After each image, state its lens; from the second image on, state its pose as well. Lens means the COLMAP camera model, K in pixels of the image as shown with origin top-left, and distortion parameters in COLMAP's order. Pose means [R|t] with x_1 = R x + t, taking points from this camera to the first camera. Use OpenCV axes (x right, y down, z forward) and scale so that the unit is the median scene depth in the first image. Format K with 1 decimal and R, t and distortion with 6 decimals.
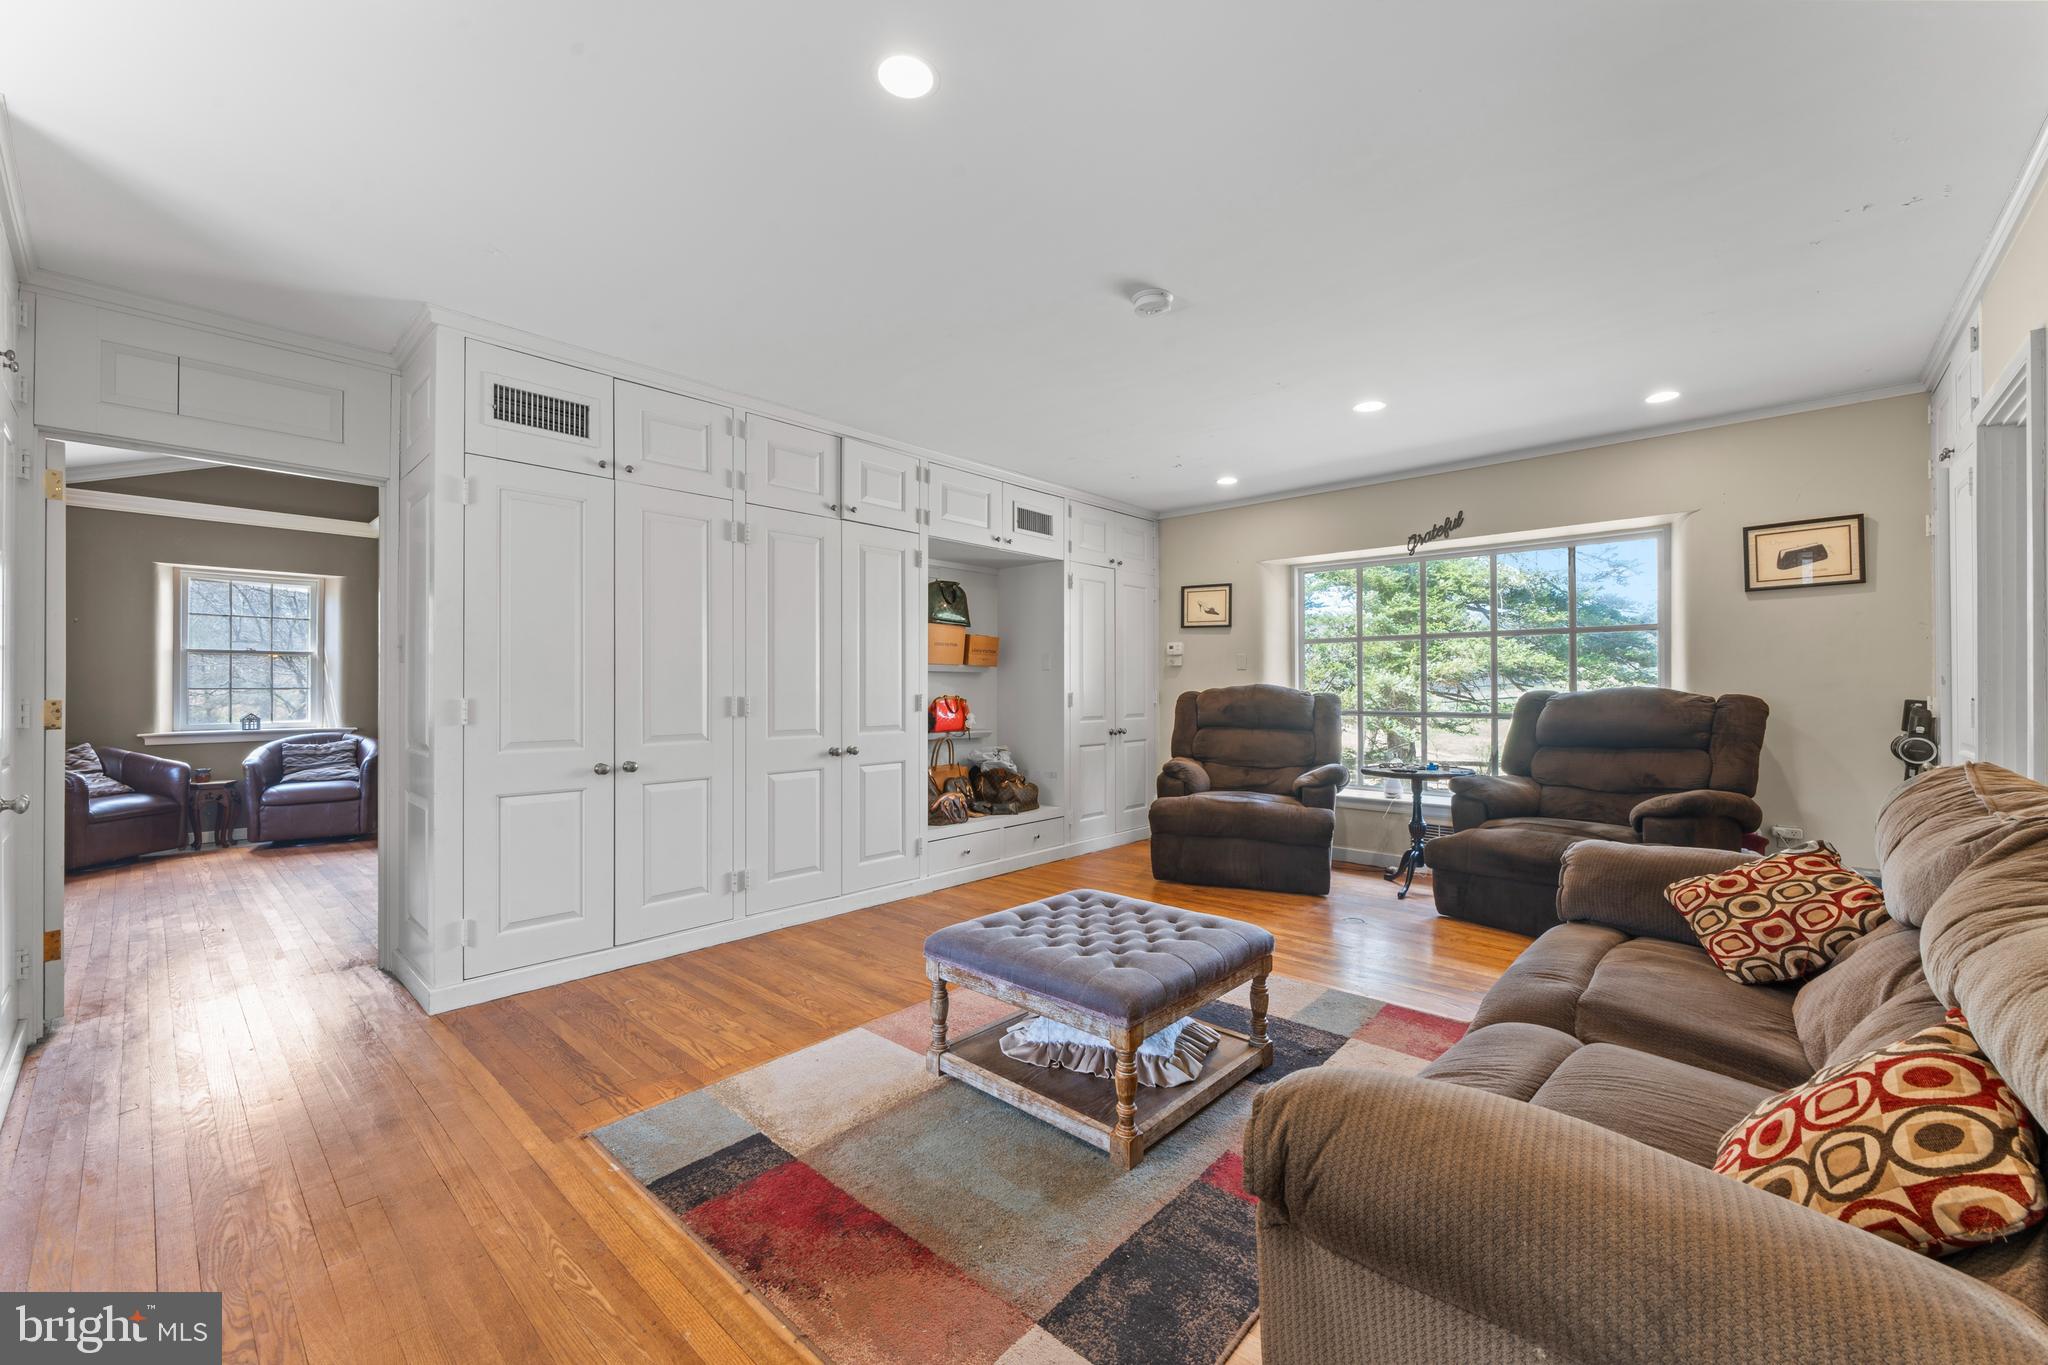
lens RADIAL K [[817.5, 0, 1027.6], [0, 817.5, 687.2], [0, 0, 1]] dist [-0.000441, -0.000037]
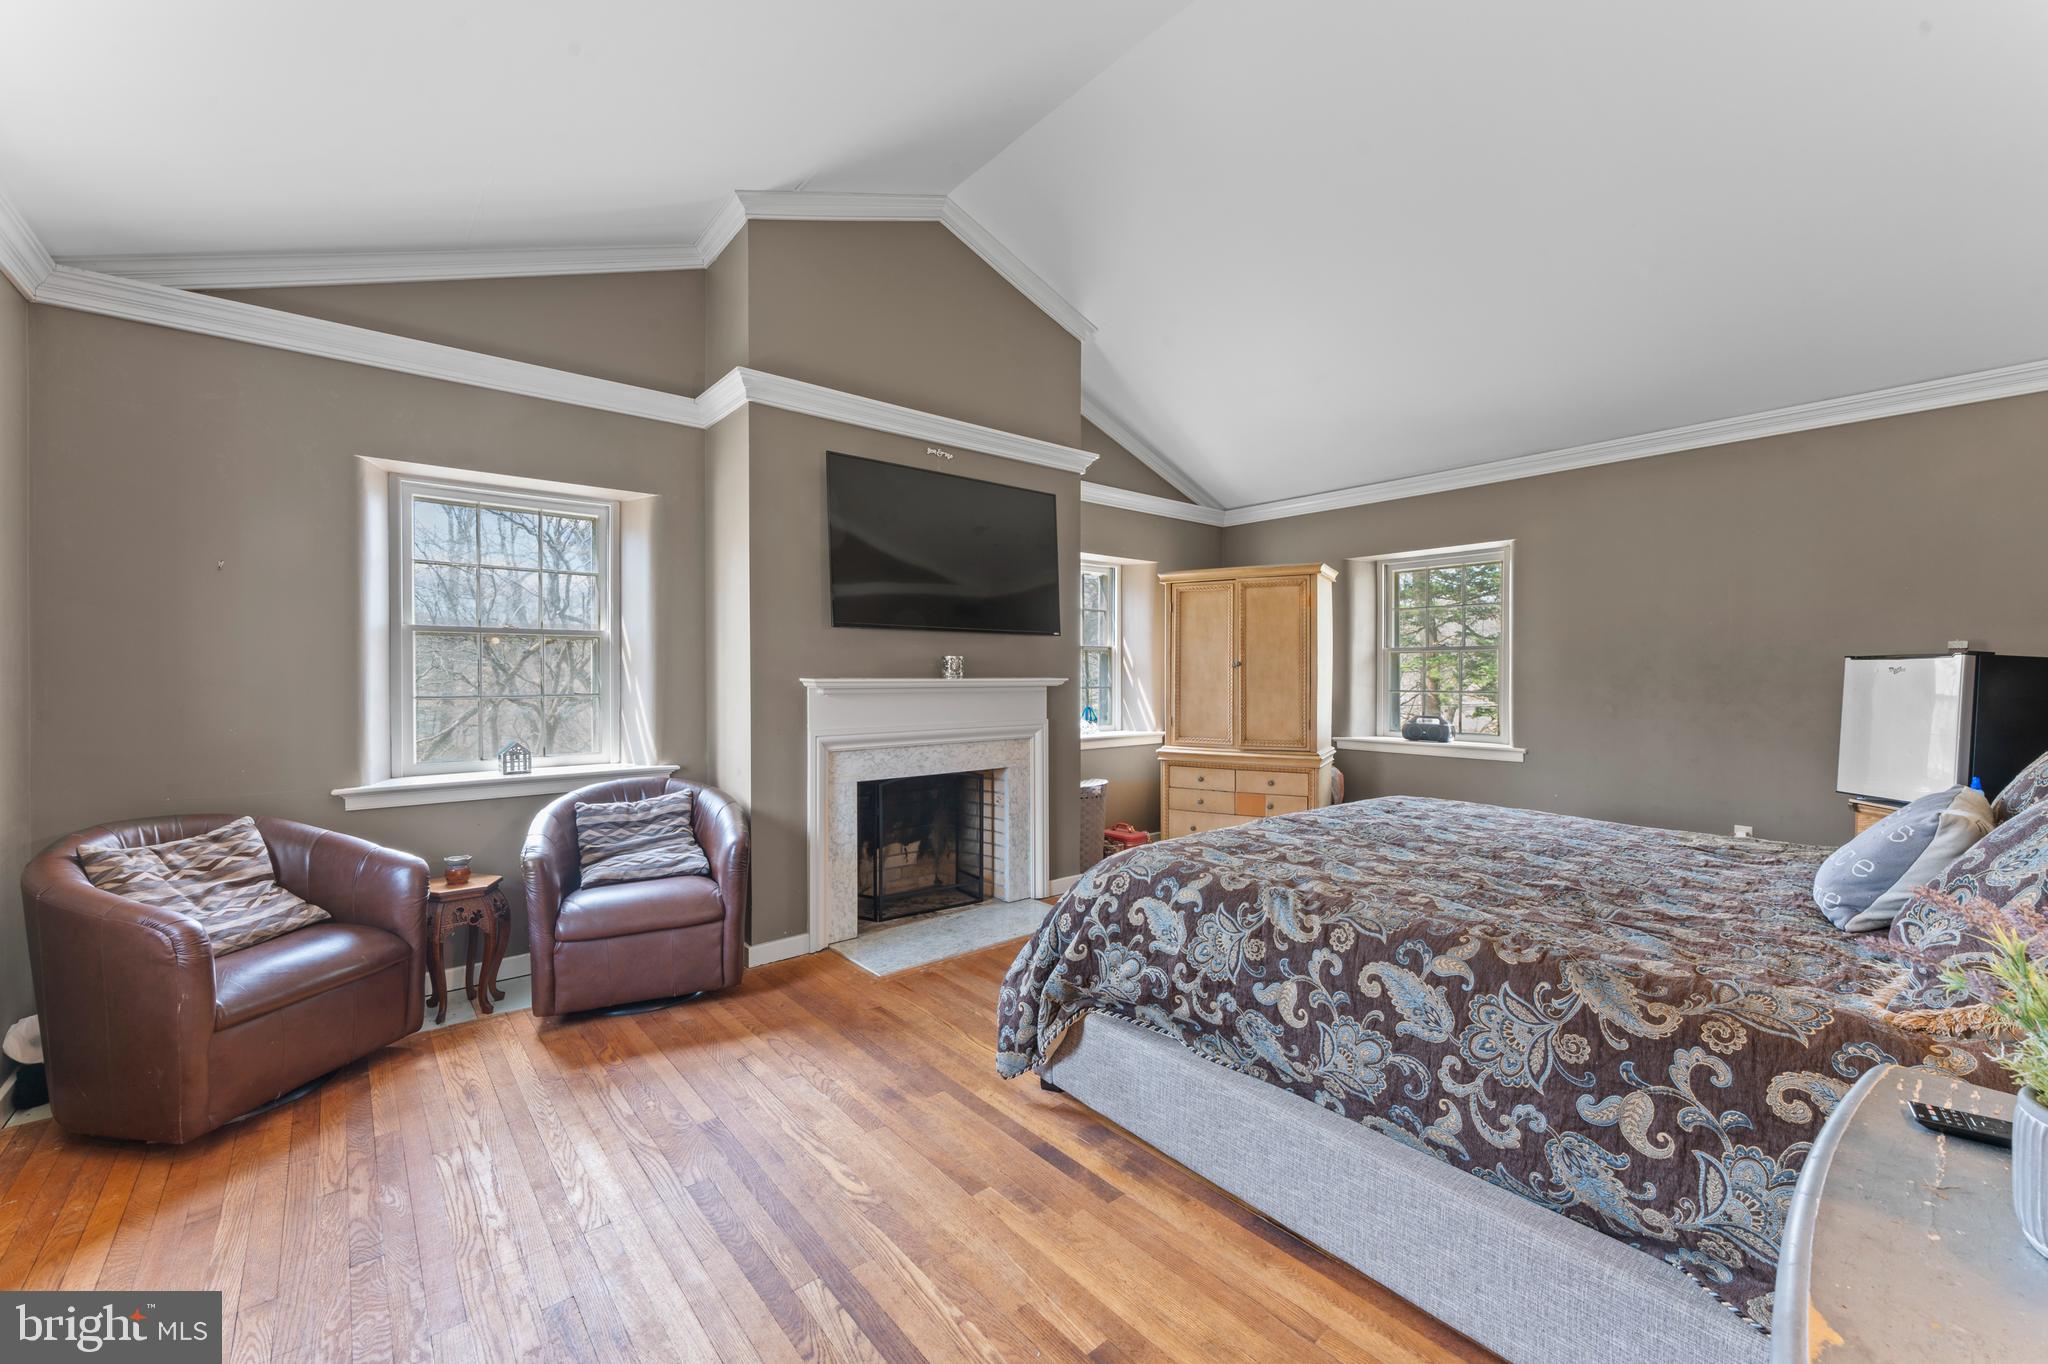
lens RADIAL K [[817.5, 0, 1019.6], [0, 817.5, 675.2], [0, 0, 1]] dist [-0.000441, -0.000037]
pose [[0.991258, -0.008357, -0.131674, -0.574604], [0.010568, 0.999815, 0.016100, -0.021270], [0.131515, -0.017351, 0.991162, 0.531591]]
